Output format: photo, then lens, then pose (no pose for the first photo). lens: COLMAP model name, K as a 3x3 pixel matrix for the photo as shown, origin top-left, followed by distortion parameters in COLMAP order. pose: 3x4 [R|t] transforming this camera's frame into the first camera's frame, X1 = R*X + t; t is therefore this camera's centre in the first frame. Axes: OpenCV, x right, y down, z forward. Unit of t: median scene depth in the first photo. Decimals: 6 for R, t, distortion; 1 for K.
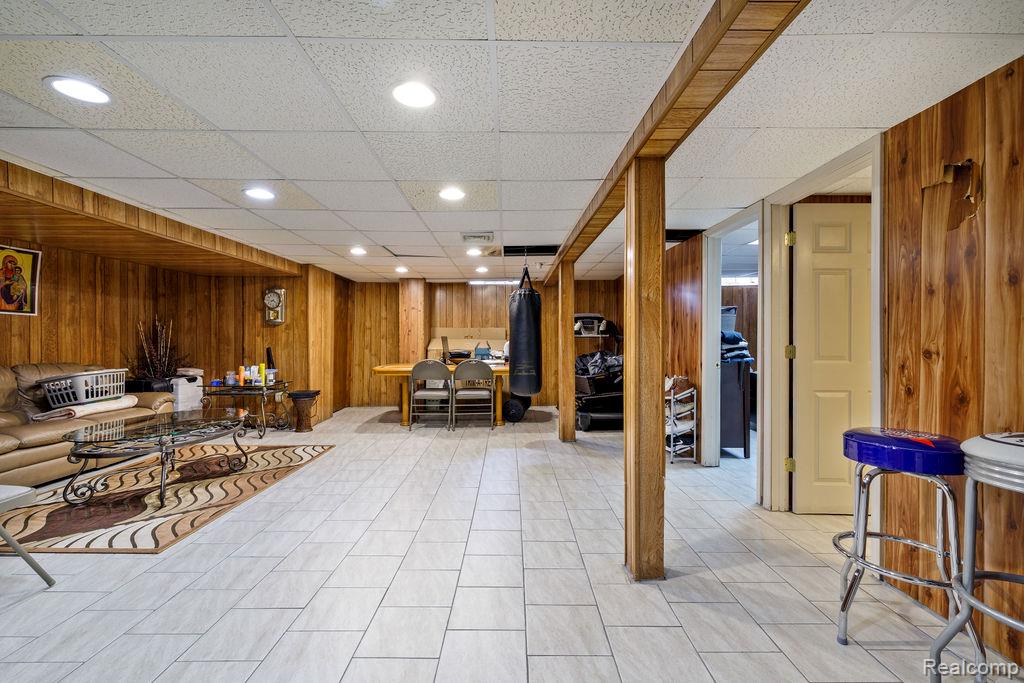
lens RADIAL K [[441.7, 0, 511.4], [0, 441.7, 344.4], [0, 0, 1]] dist [-0.000371, -0.000553]
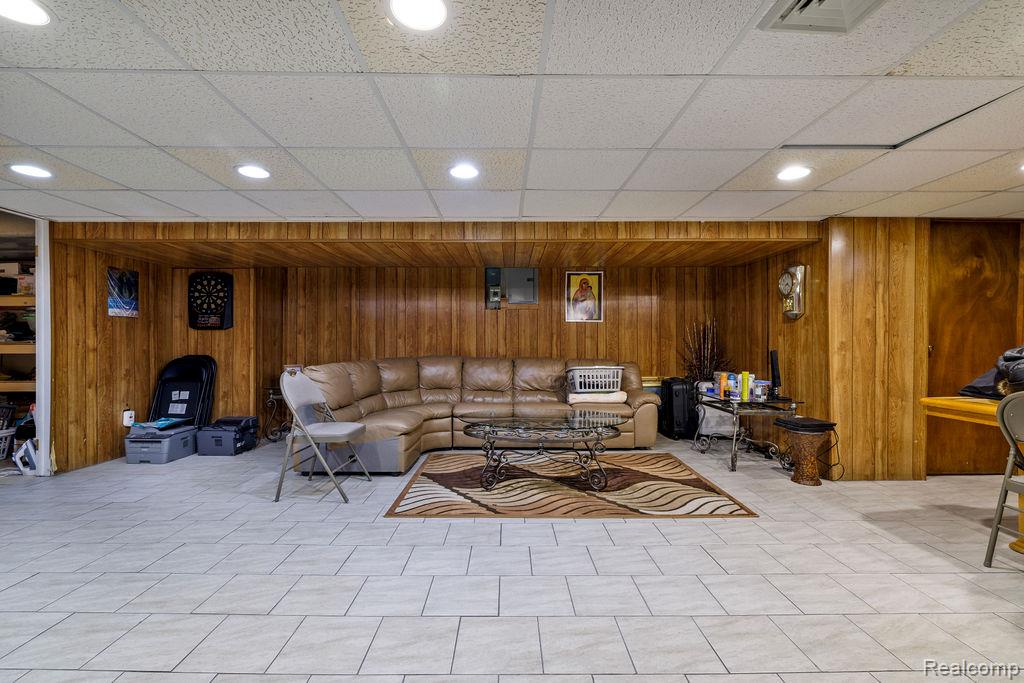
lens RADIAL K [[441.7, 0, 511.4], [0, 441.7, 344.4], [0, 0, 1]] dist [-0.000371, -0.000553]
pose [[0.008958, 0.002872, -0.999956, 0.233141], [-0.012814, 0.999914, 0.002757, 0.000740], [0.999878, 0.012789, 0.008994, 0.793800]]
